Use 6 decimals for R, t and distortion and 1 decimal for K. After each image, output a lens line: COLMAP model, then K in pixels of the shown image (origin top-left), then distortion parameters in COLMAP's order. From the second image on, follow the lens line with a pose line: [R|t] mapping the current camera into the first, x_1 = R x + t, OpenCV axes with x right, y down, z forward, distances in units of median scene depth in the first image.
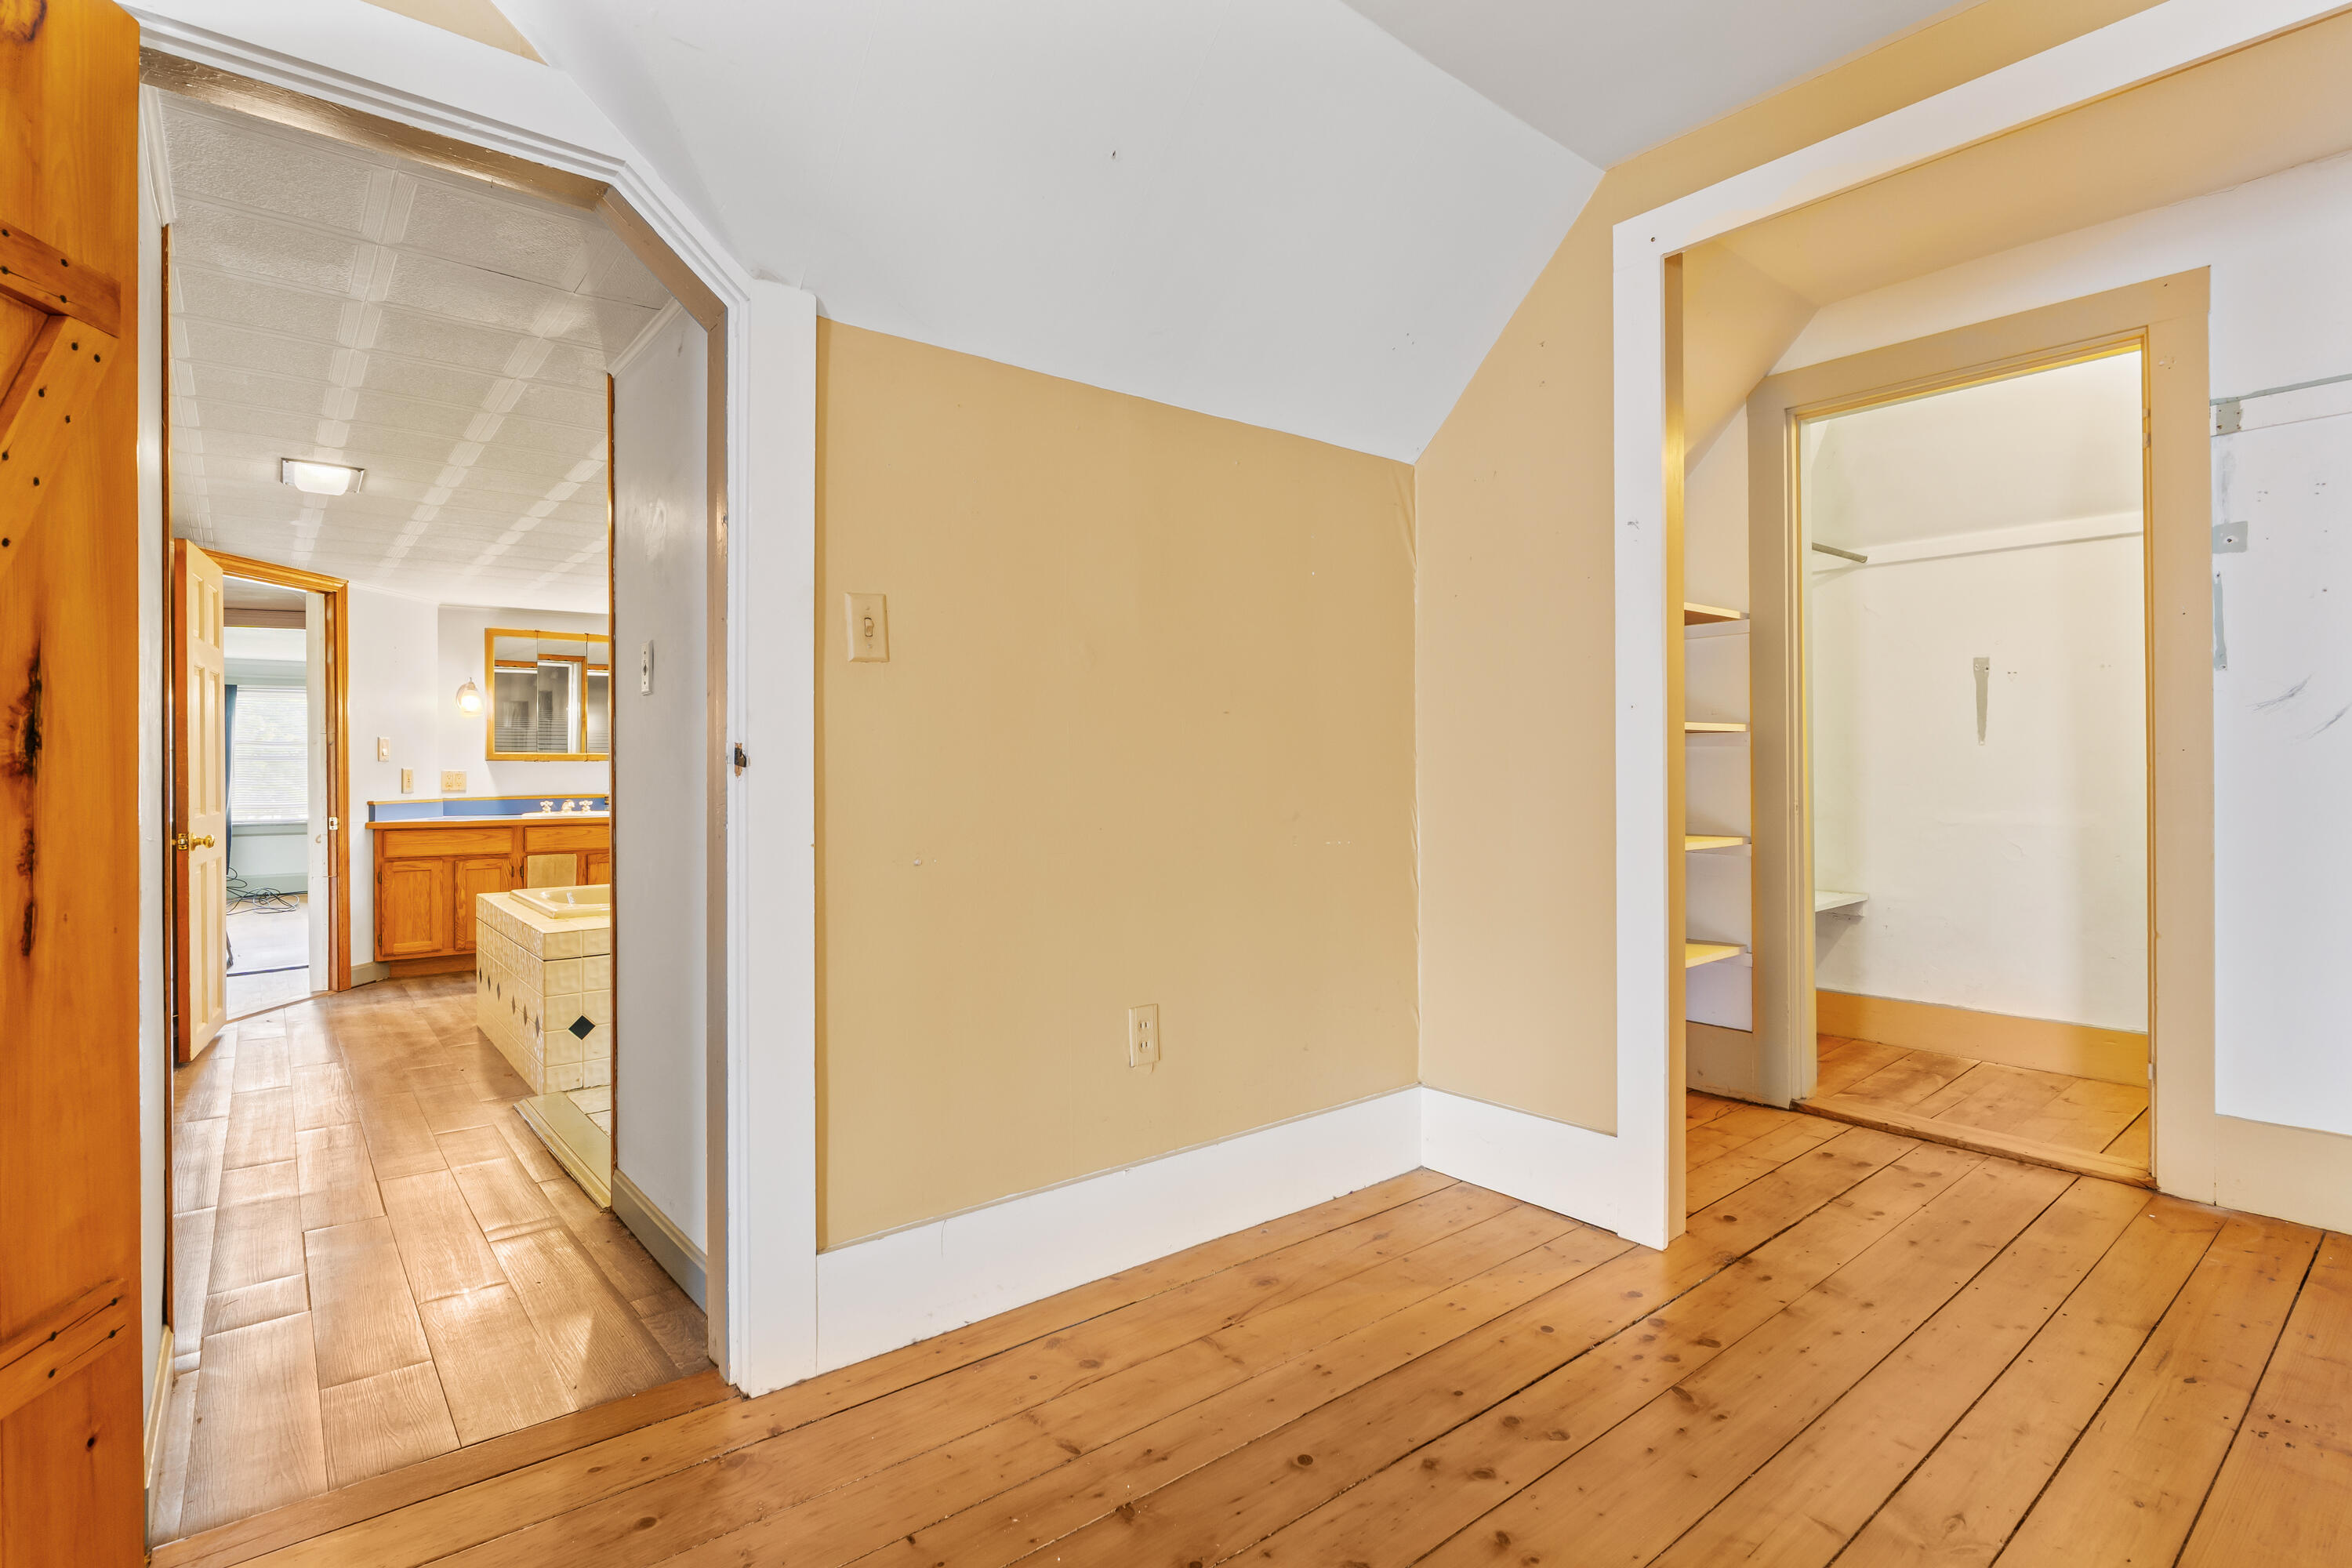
lens RADIAL K [[1127.6, 0, 1176.3], [0, 1127.6, 762.5], [0, 0, 1]] dist [-0.002116, -0.002794]
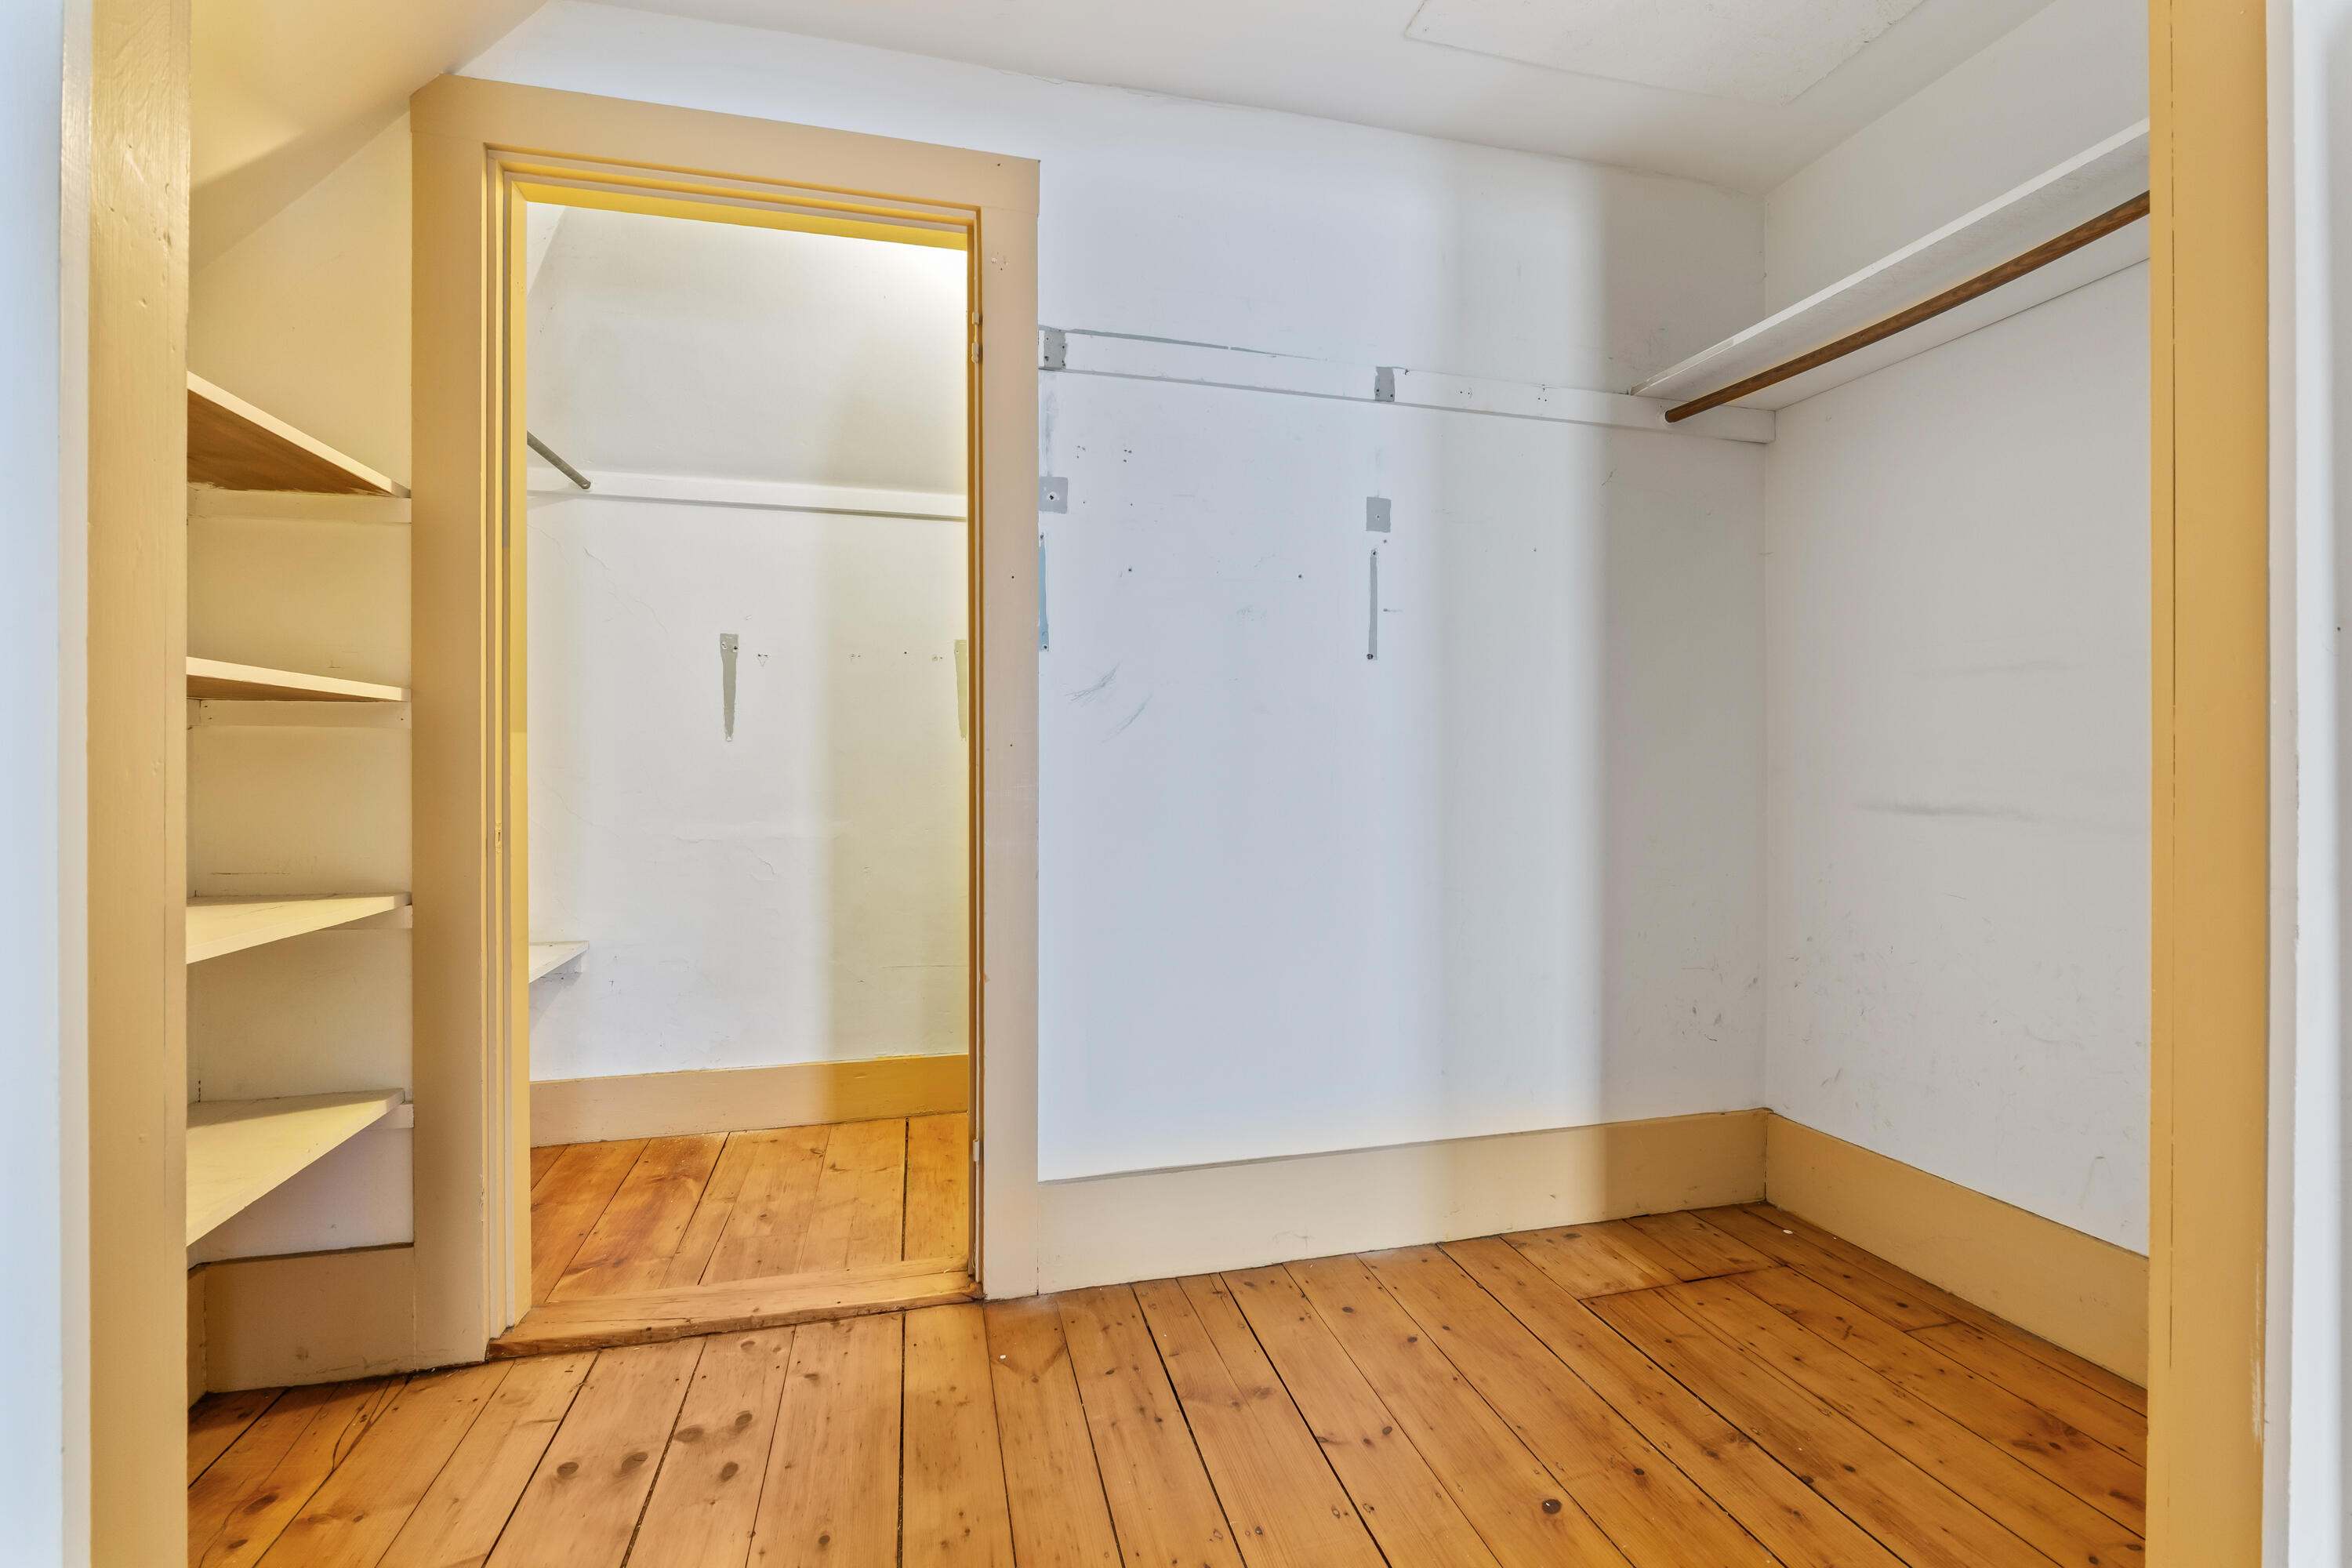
lens RADIAL K [[999.3, 0, 1169.8], [0, 999.3, 770.7], [0, 0, 1]] dist [-0.007684, 0.001123]
pose [[0.431957, 0.004410, 0.901884, 0.257302], [-0.004295, 0.999987, -0.002832, 0.007441], [-0.901884, -0.002650, 0.431970, 0.507746]]
